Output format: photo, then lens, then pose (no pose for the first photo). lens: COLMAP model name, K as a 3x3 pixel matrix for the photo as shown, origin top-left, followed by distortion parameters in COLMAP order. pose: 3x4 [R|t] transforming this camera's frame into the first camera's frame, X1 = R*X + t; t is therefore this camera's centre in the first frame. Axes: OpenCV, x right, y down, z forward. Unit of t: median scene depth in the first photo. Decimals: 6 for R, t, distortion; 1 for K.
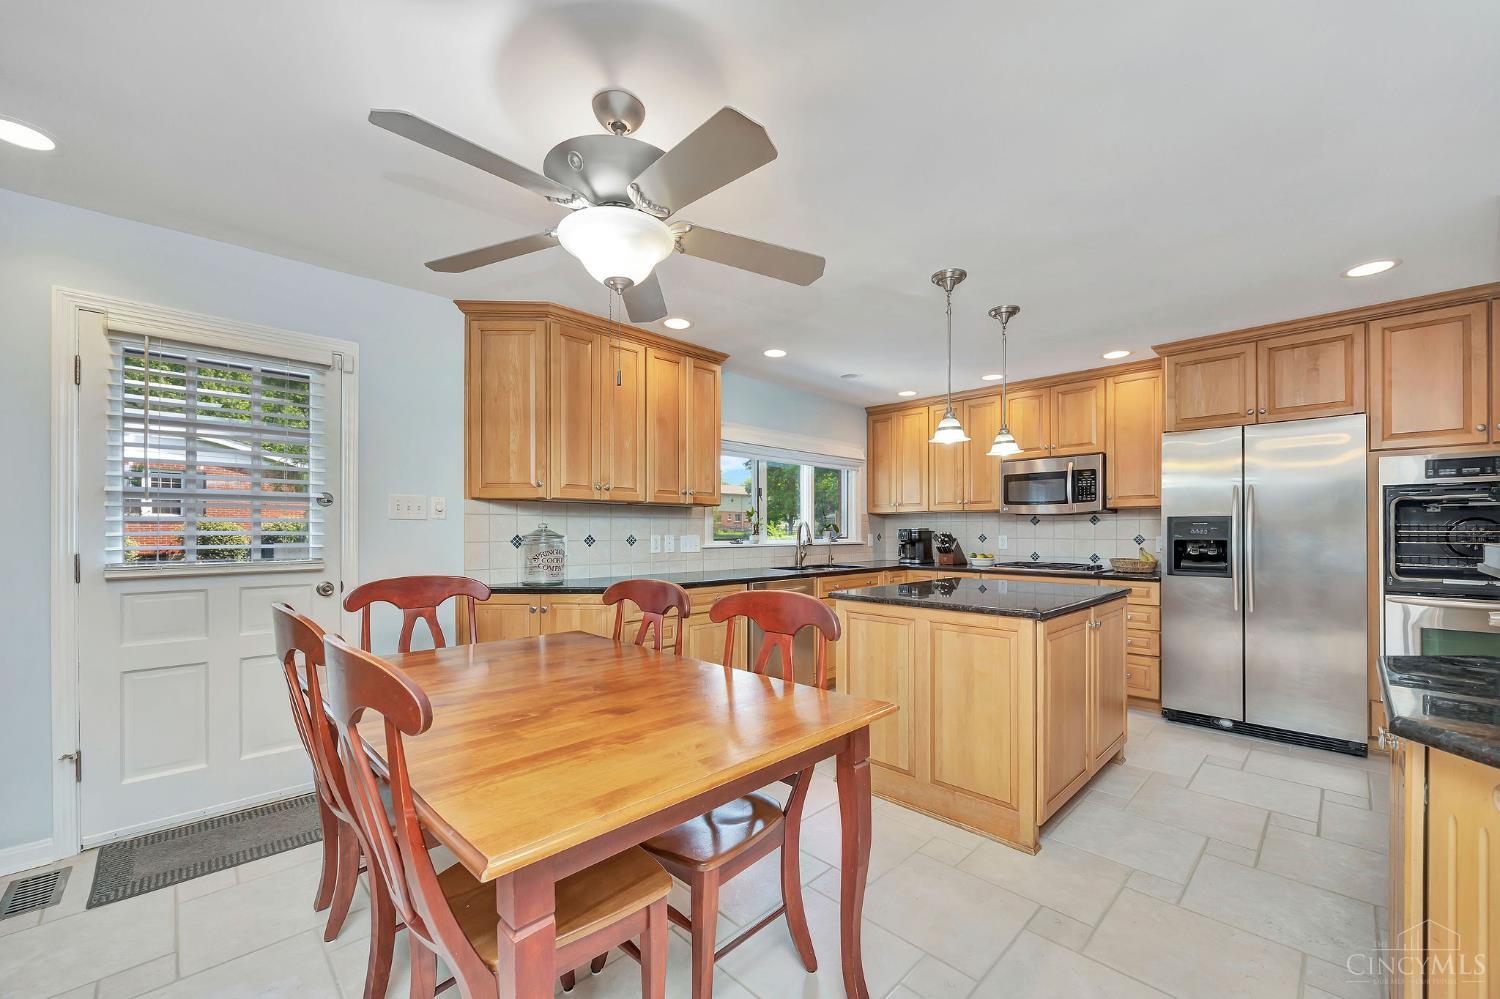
lens RADIAL K [[586.3, 0, 740.5], [0, 586.3, 524.4], [0, 0, 1]] dist [-0.000692, 0.000064]
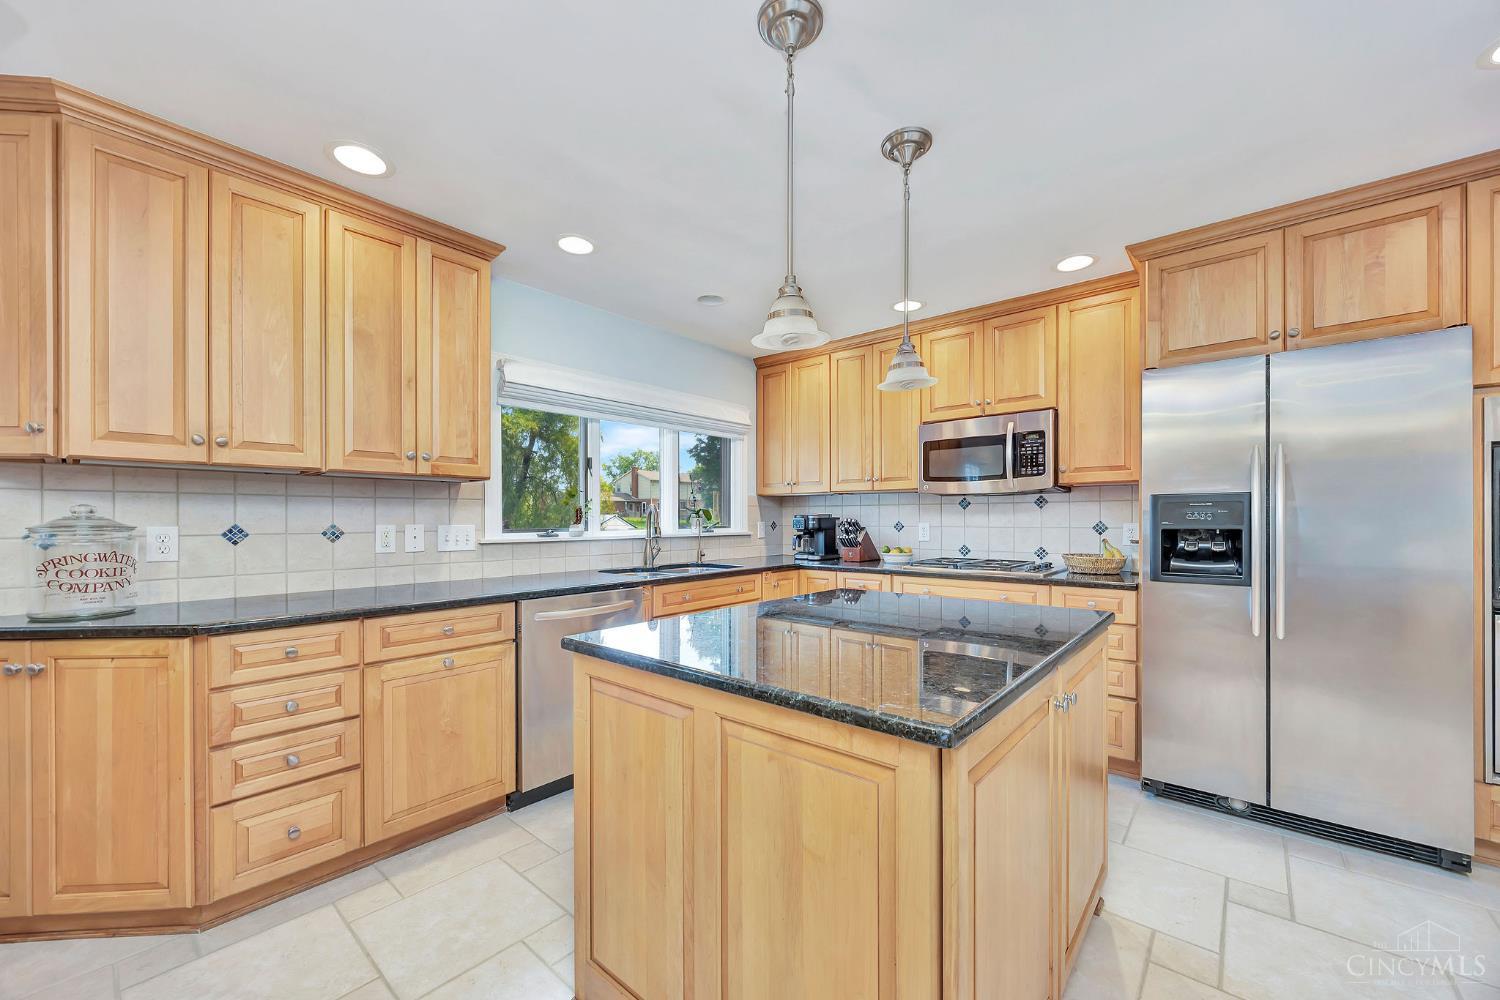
lens RADIAL K [[586.3, 0, 731.4], [0, 586.3, 517.0], [0, 0, 1]] dist [-0.000692, 0.000064]
pose [[0.997092, -0.003690, 0.076116, 0.172089], [0.003110, 0.999965, 0.007741, 0.005366], [-0.076142, -0.007481, 0.997069, 0.319192]]
